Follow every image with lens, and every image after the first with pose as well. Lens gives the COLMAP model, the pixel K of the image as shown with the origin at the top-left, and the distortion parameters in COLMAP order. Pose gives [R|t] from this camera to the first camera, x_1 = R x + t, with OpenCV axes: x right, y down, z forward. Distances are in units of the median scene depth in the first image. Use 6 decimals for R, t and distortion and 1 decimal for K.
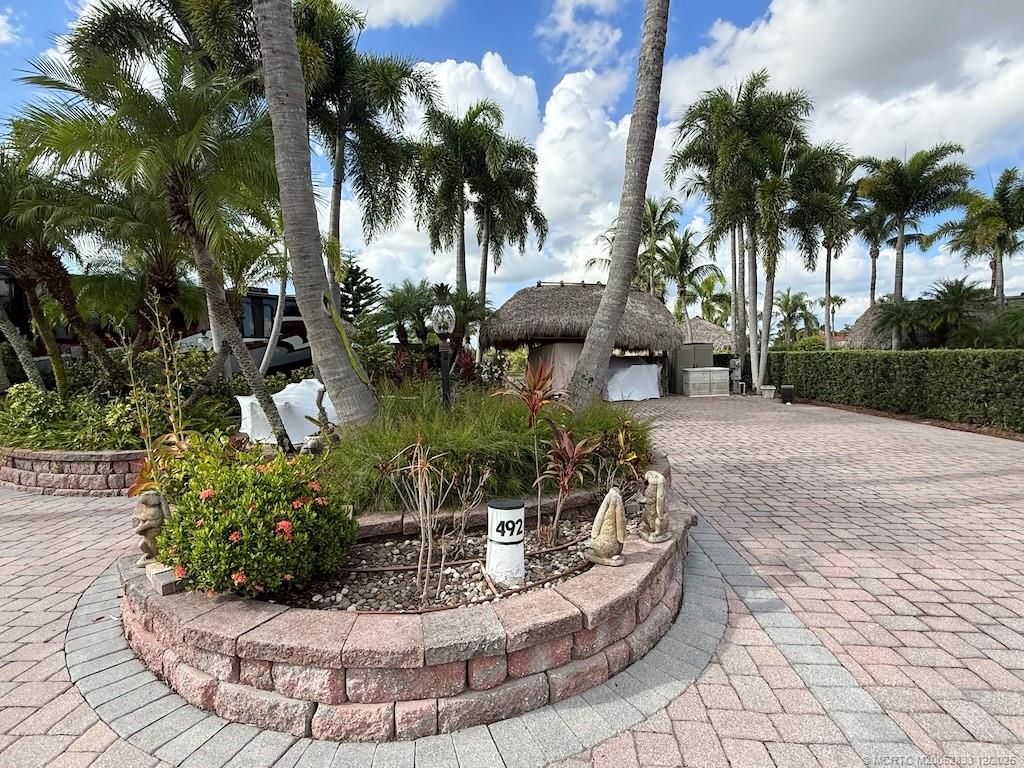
lens RADIAL K [[528.2, 0, 512.0], [0, 528.2, 384.0], [0, 0, 1]] dist [-0.000531, -0.000340]
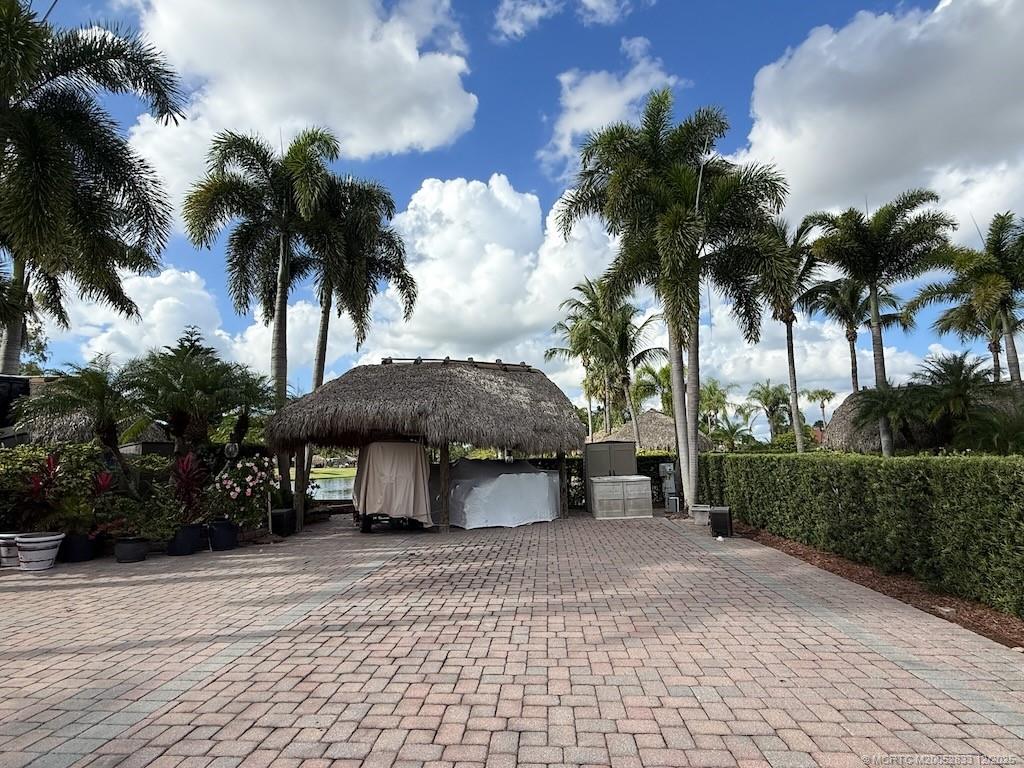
lens RADIAL K [[528.2, 0, 512.0], [0, 528.2, 384.0], [0, 0, 1]] dist [-0.000531, -0.000340]
pose [[0.999999, -0.001180, -0.000511, 0.217856], [0.001067, 0.983256, -0.182225, -0.023274], [0.000717, 0.182224, 0.983257, 0.273600]]
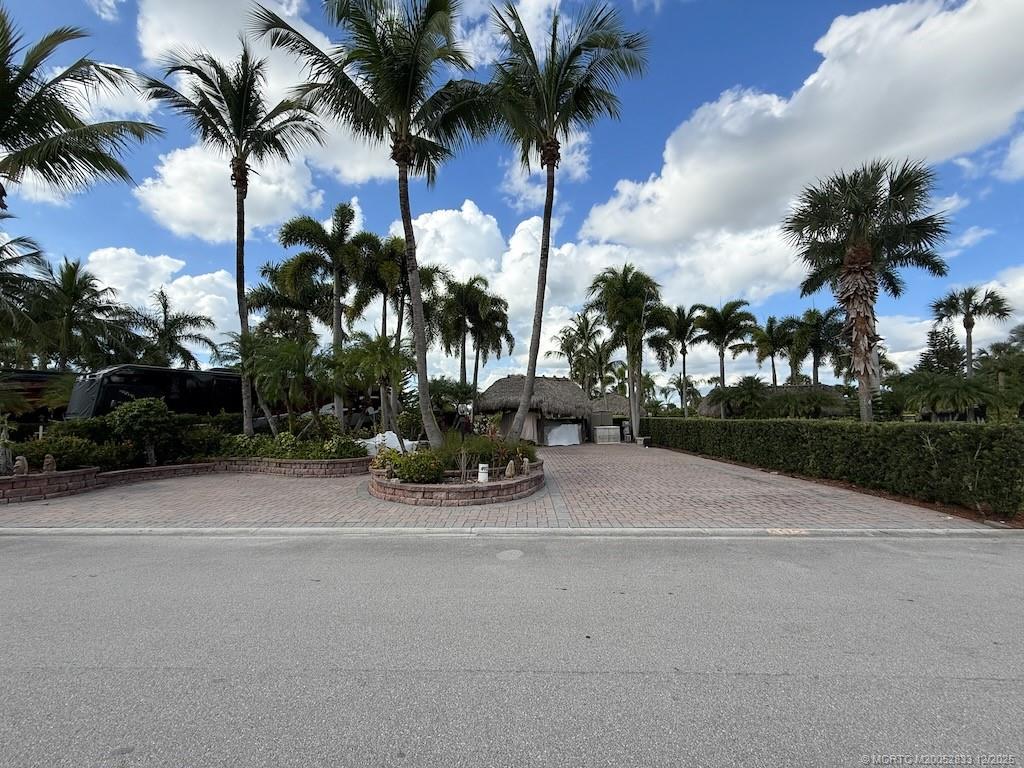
lens RADIAL K [[404.3, 0, 512.0], [0, 404.3, 384.0], [0, 0, 1]] dist [0.000659, 0.000014]
pose [[0.999099, 0.013107, 0.040353, 0.009502], [-0.007843, 0.991750, -0.127947, 0.002840], [-0.041698, 0.127515, 0.990960, -0.280434]]
